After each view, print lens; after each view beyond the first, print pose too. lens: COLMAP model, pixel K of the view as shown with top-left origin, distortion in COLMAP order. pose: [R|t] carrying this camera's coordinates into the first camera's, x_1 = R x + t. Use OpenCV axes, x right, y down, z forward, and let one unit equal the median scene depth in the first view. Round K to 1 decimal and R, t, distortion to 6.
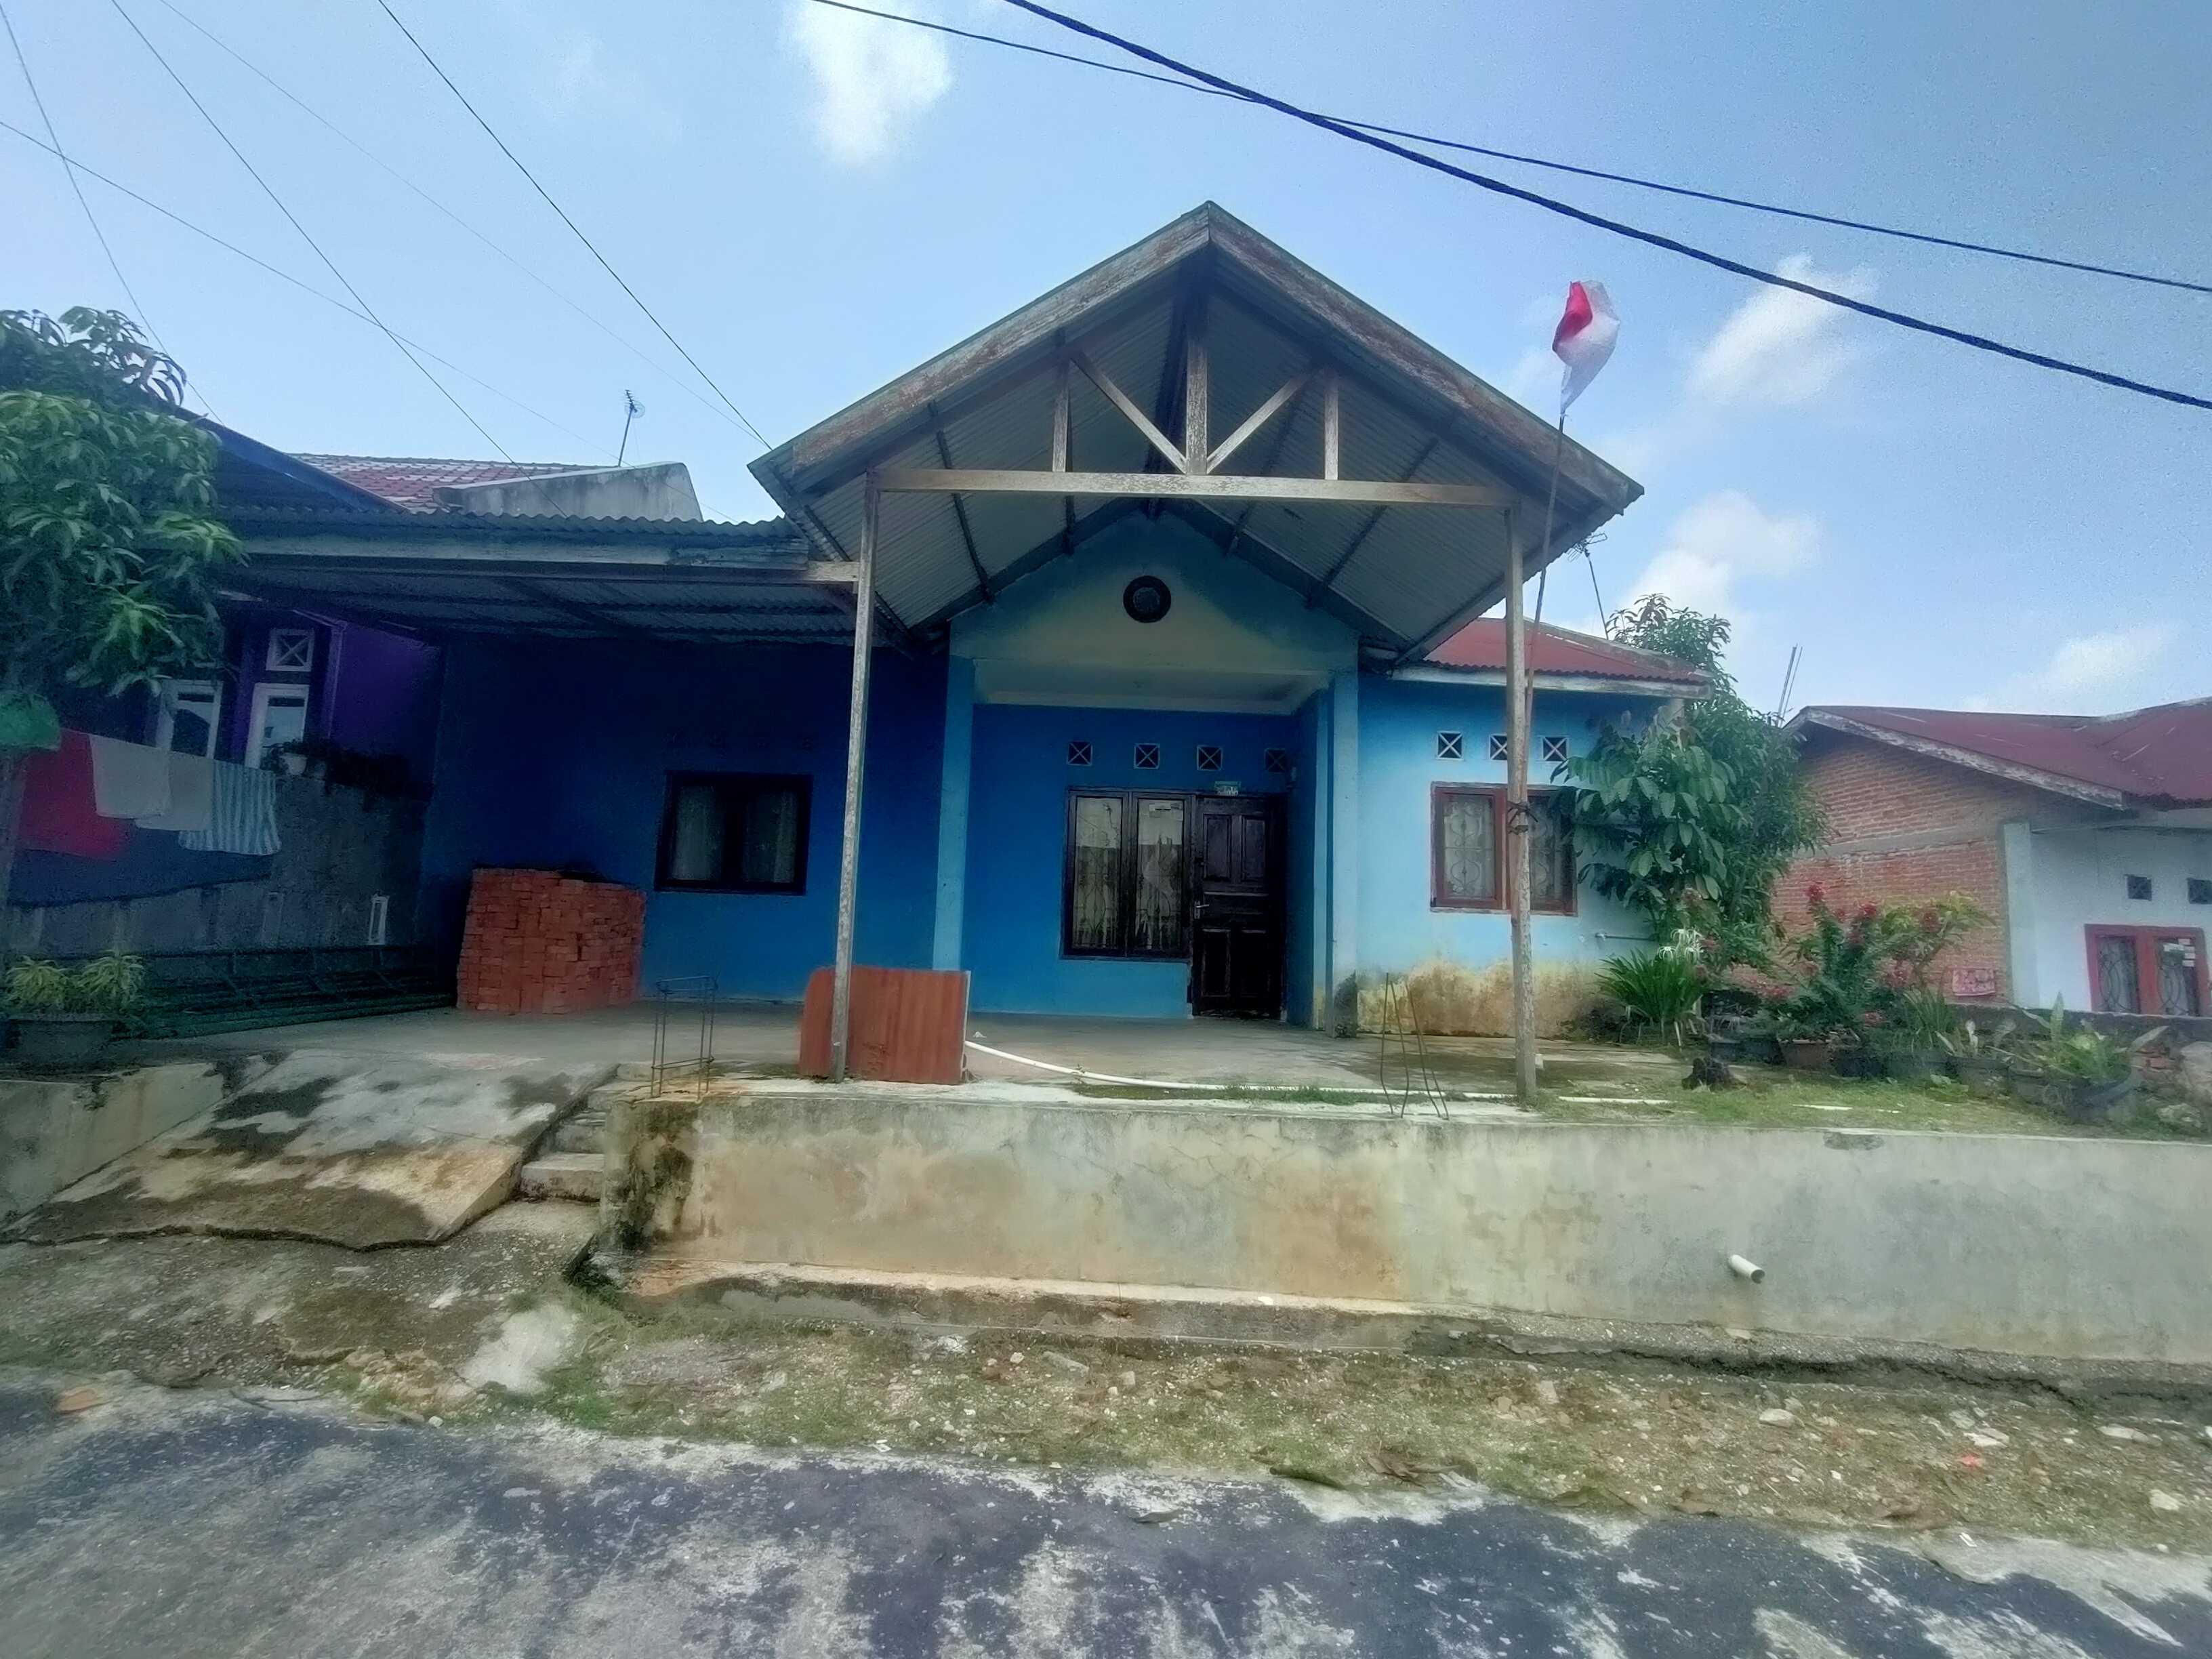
lens RADIAL K [[1025.2, 0, 1102.8], [0, 1025.2, 845.9], [0, 0, 1]] dist [0.002472, -0.000557]
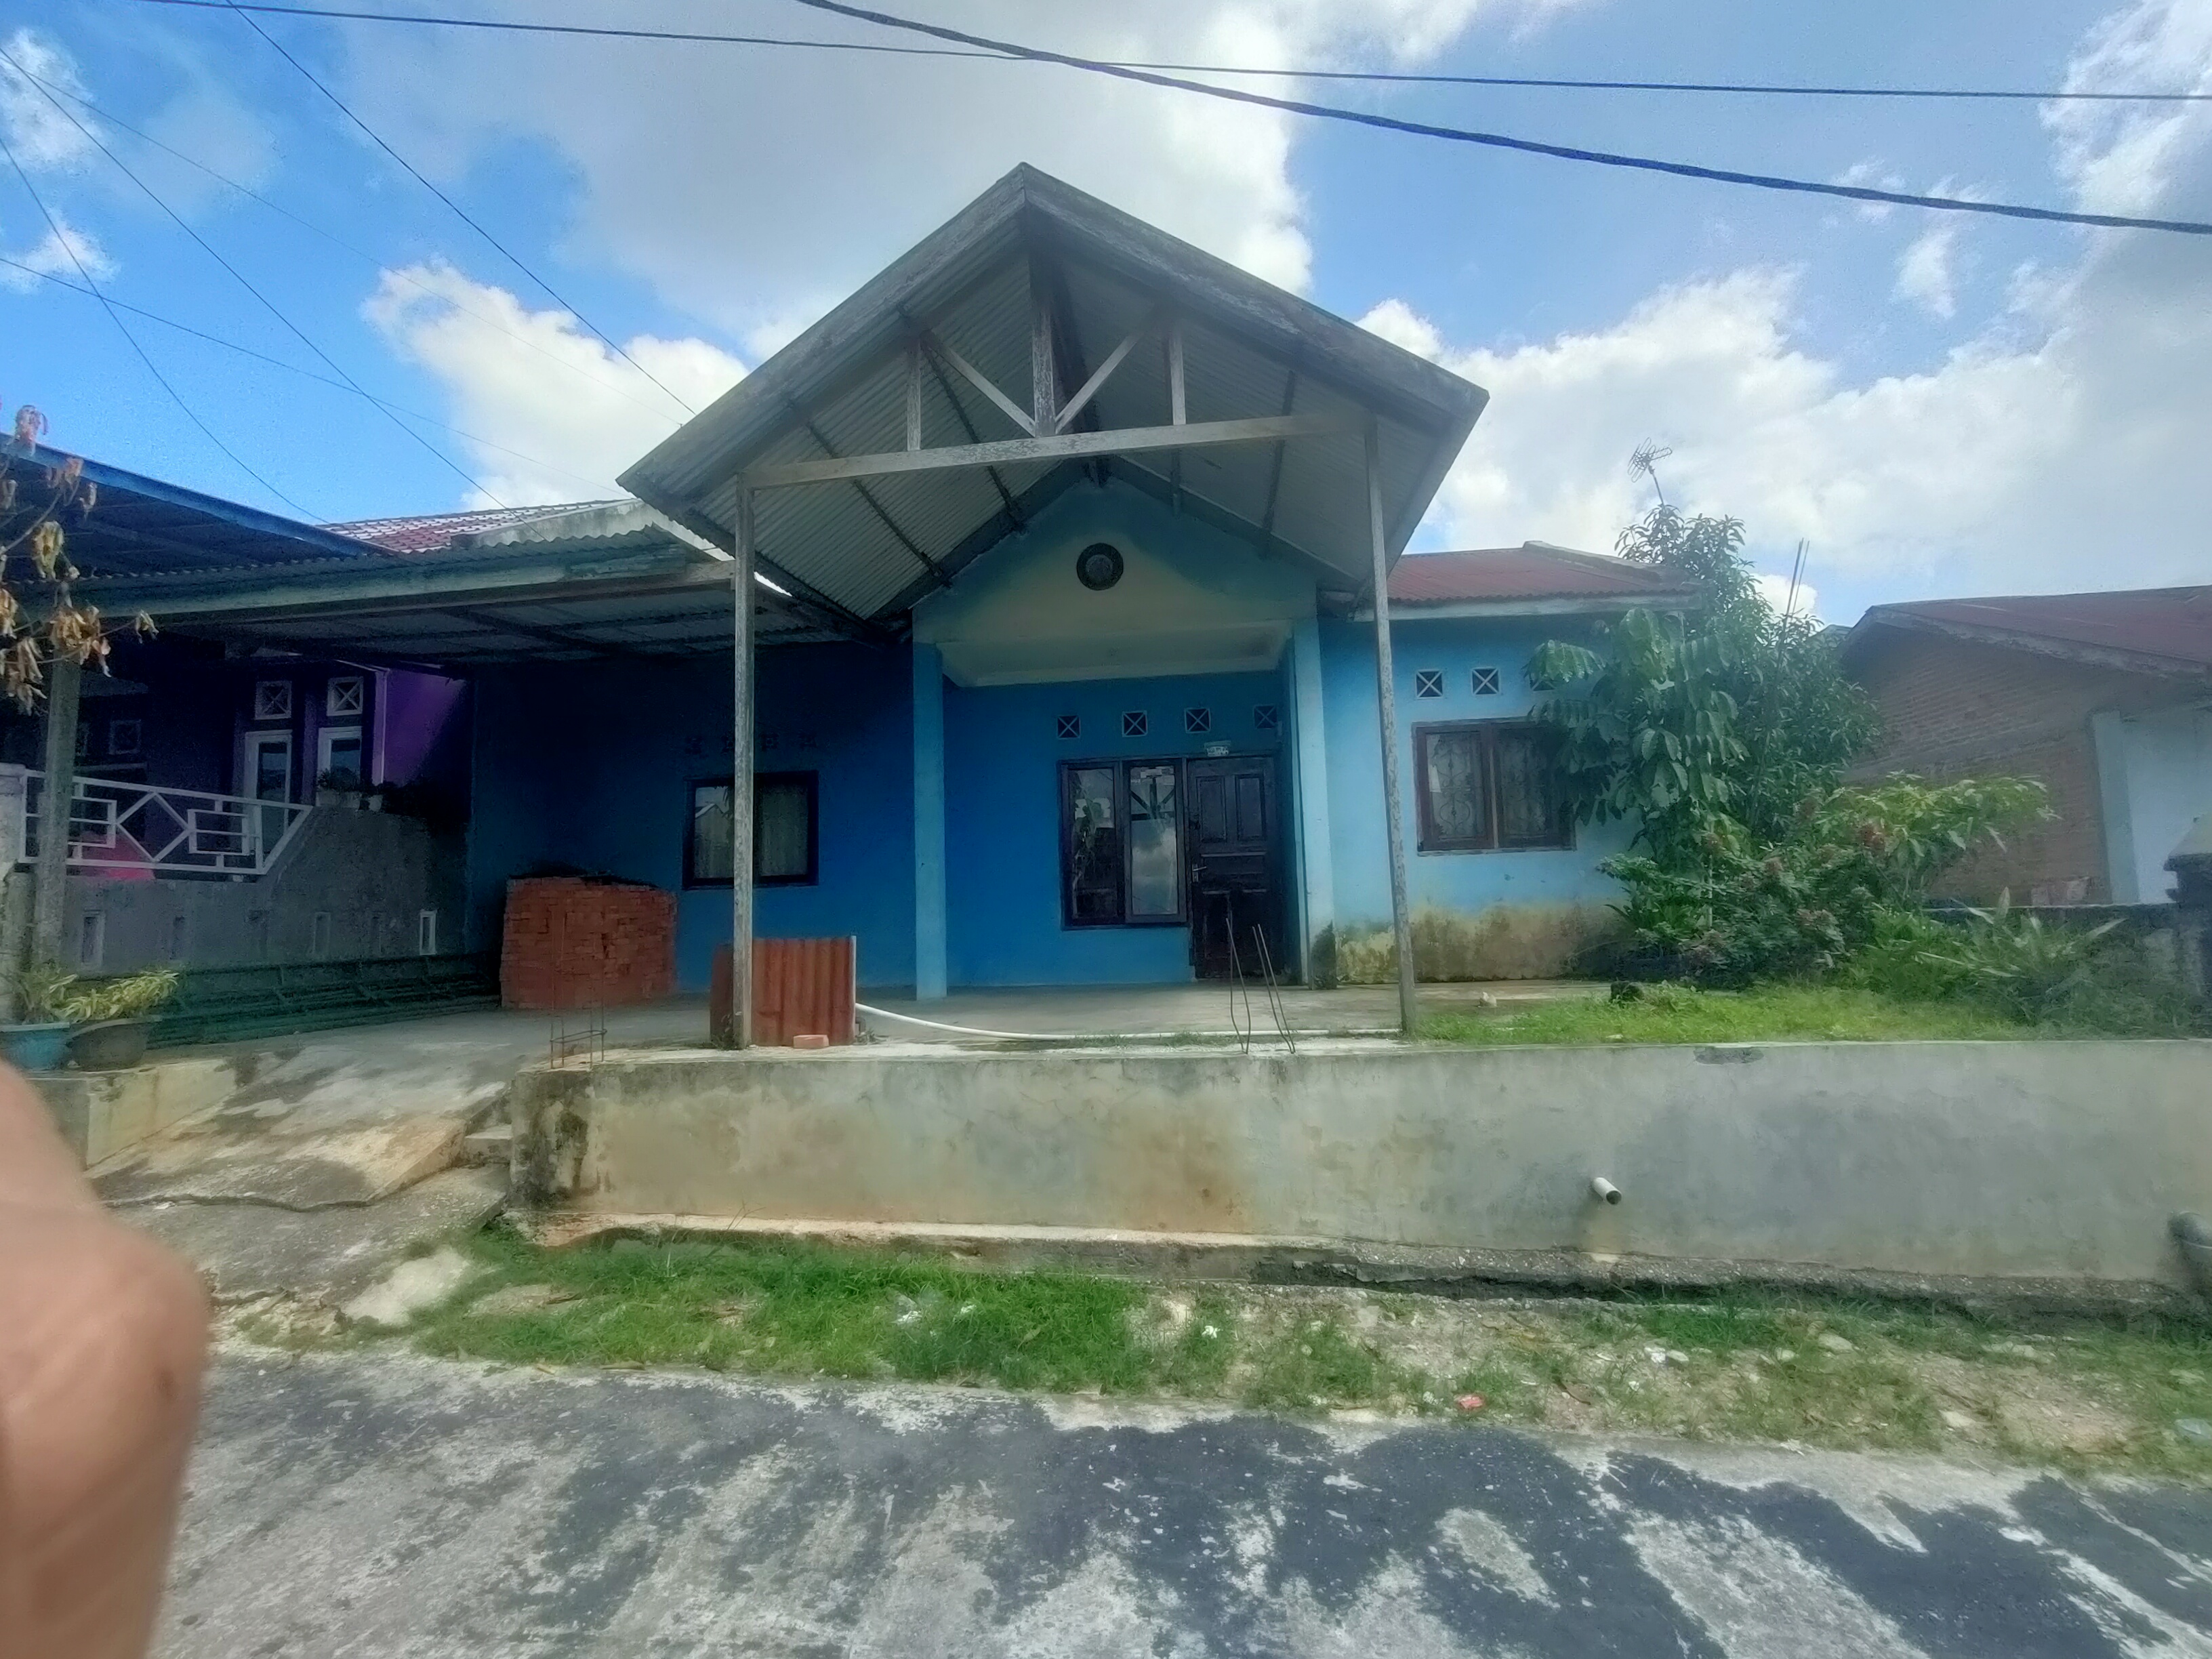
lens RADIAL K [[1025.2, 0, 1099.6], [0, 1025.2, 850.1], [0, 0, 1]] dist [0.002472, -0.000557]
pose [[0.989321, -0.073397, -0.125927, 0.258355], [0.076044, 0.996971, 0.016333, 0.034380], [0.124347, -0.025735, 0.991905, -0.007706]]
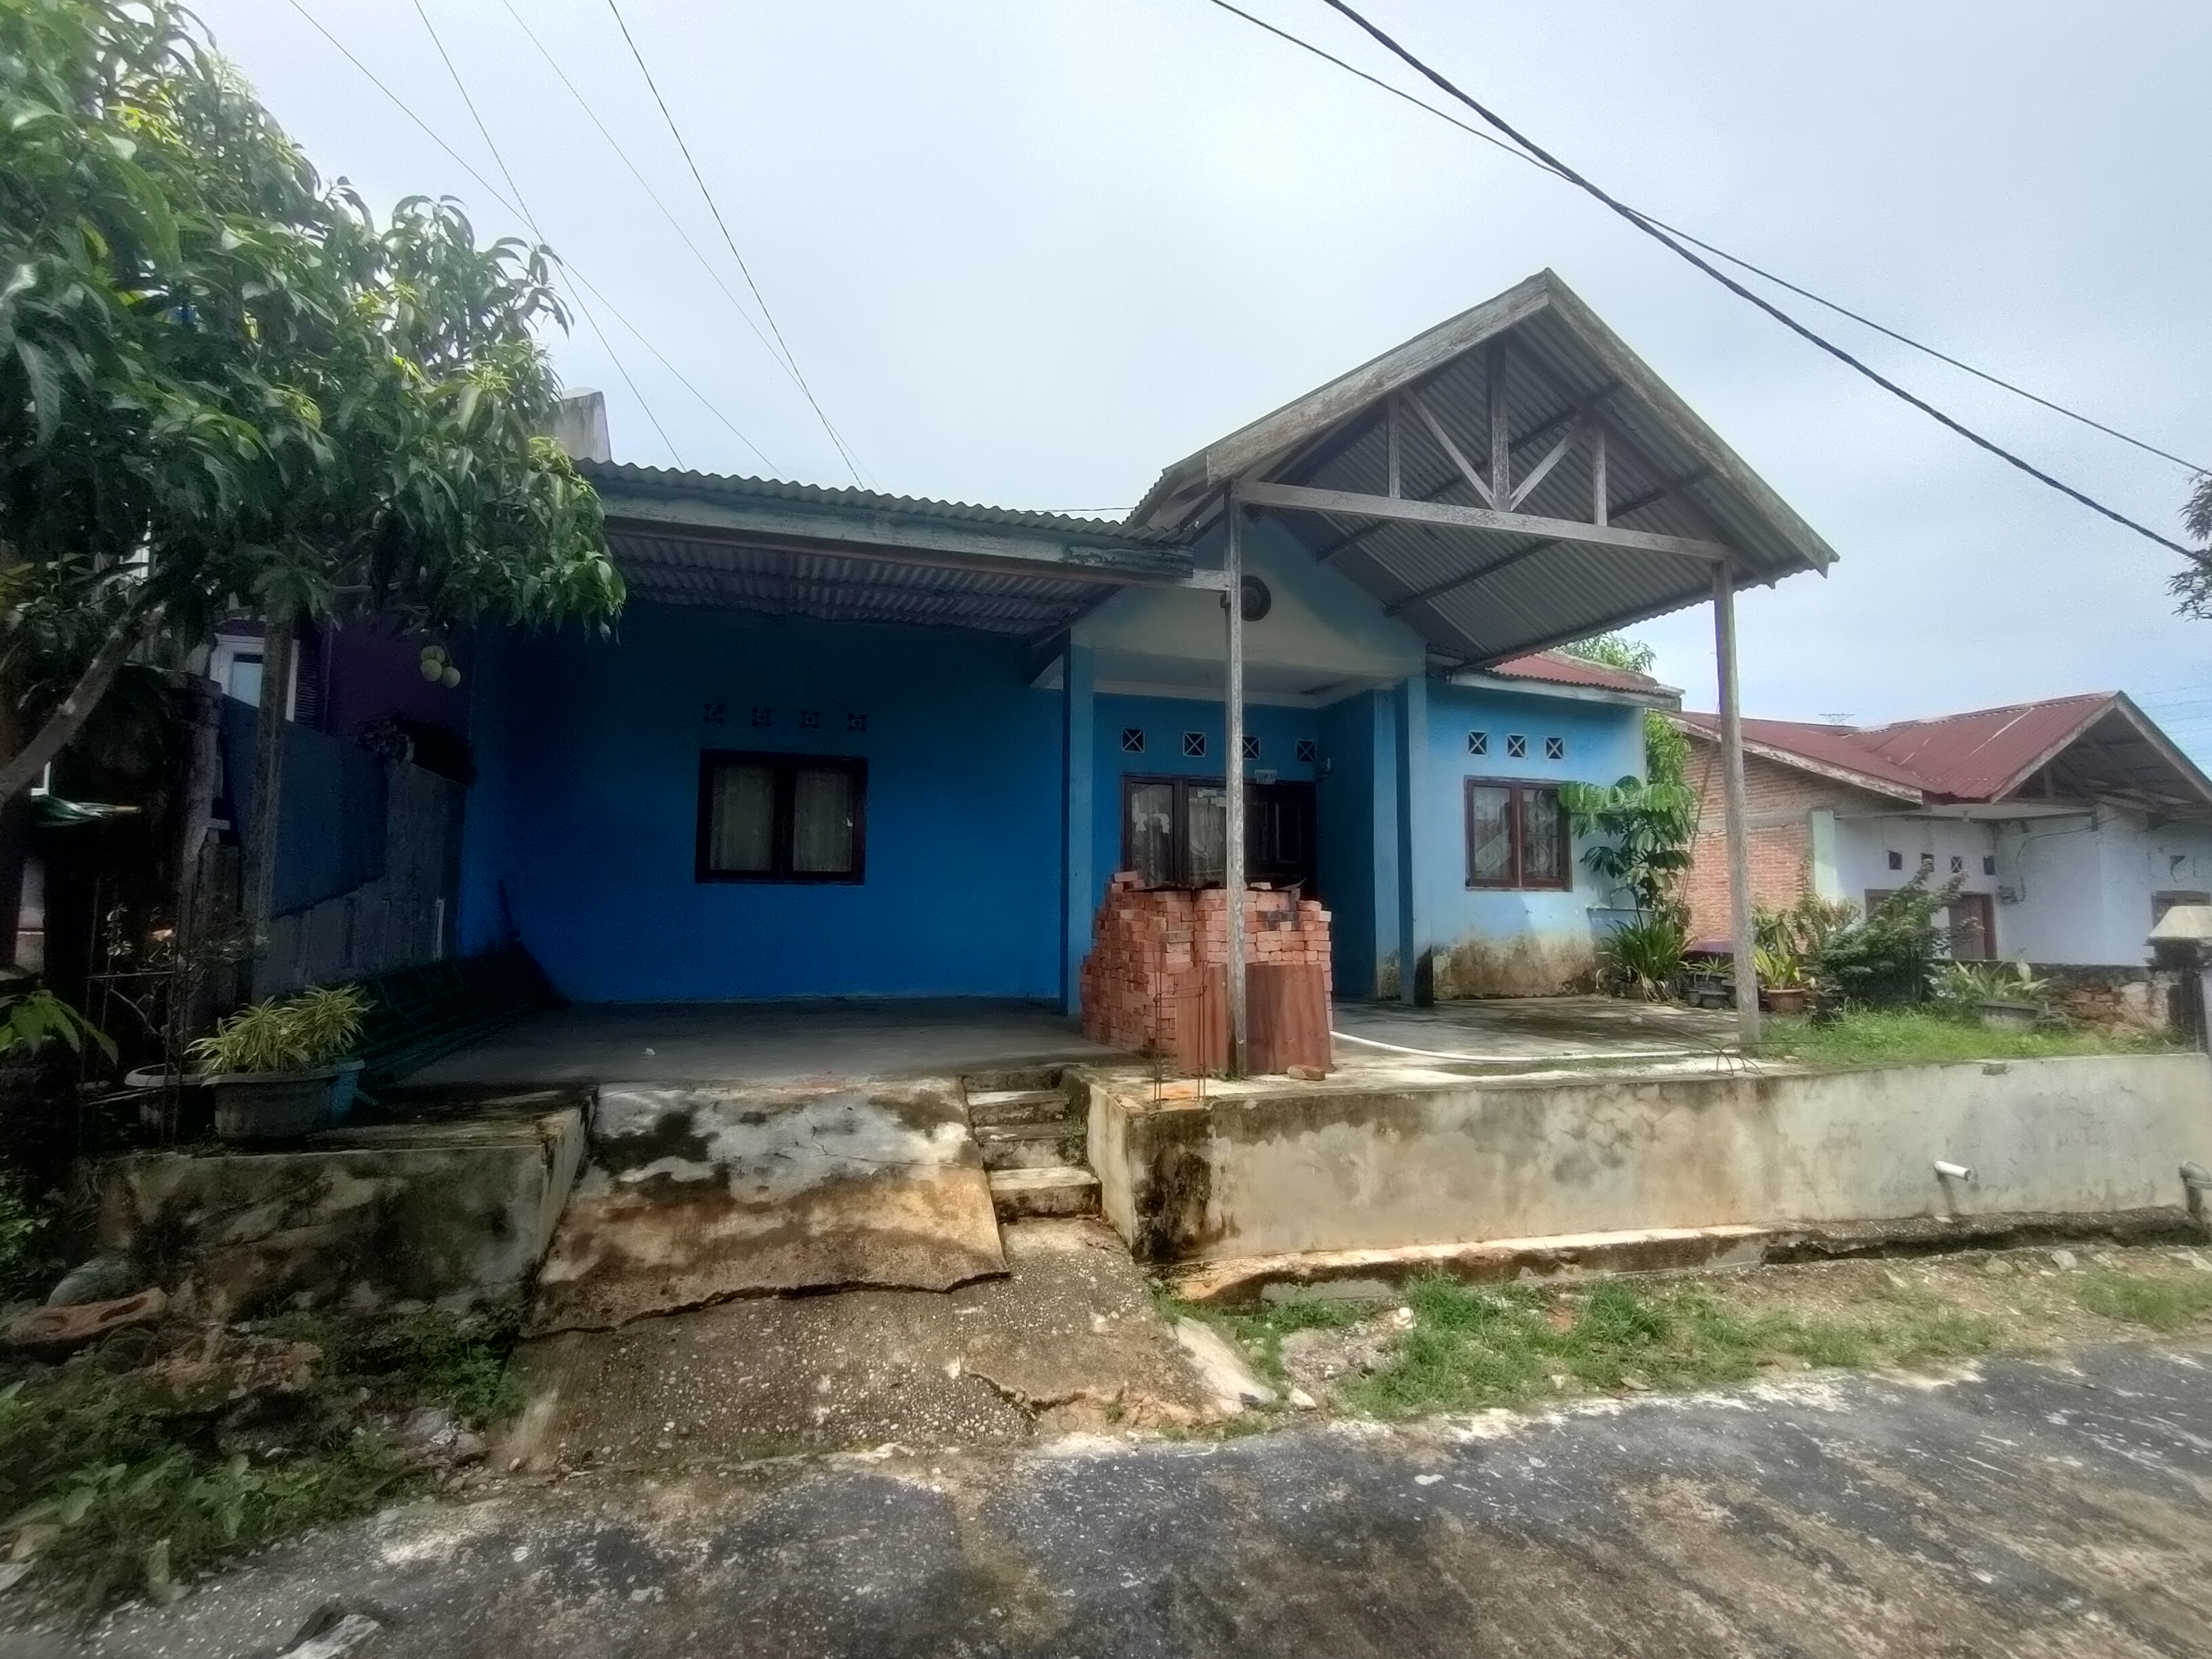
lens RADIAL K [[1025.2, 0, 1118.9], [0, 1025.2, 849.3], [0, 0, 1]] dist [0.002472, -0.000557]
pose [[0.958137, -0.007222, 0.286221, -0.670713], [-0.003586, 0.999301, 0.037220, -0.040452], [-0.286289, -0.036688, 0.957441, 0.047954]]
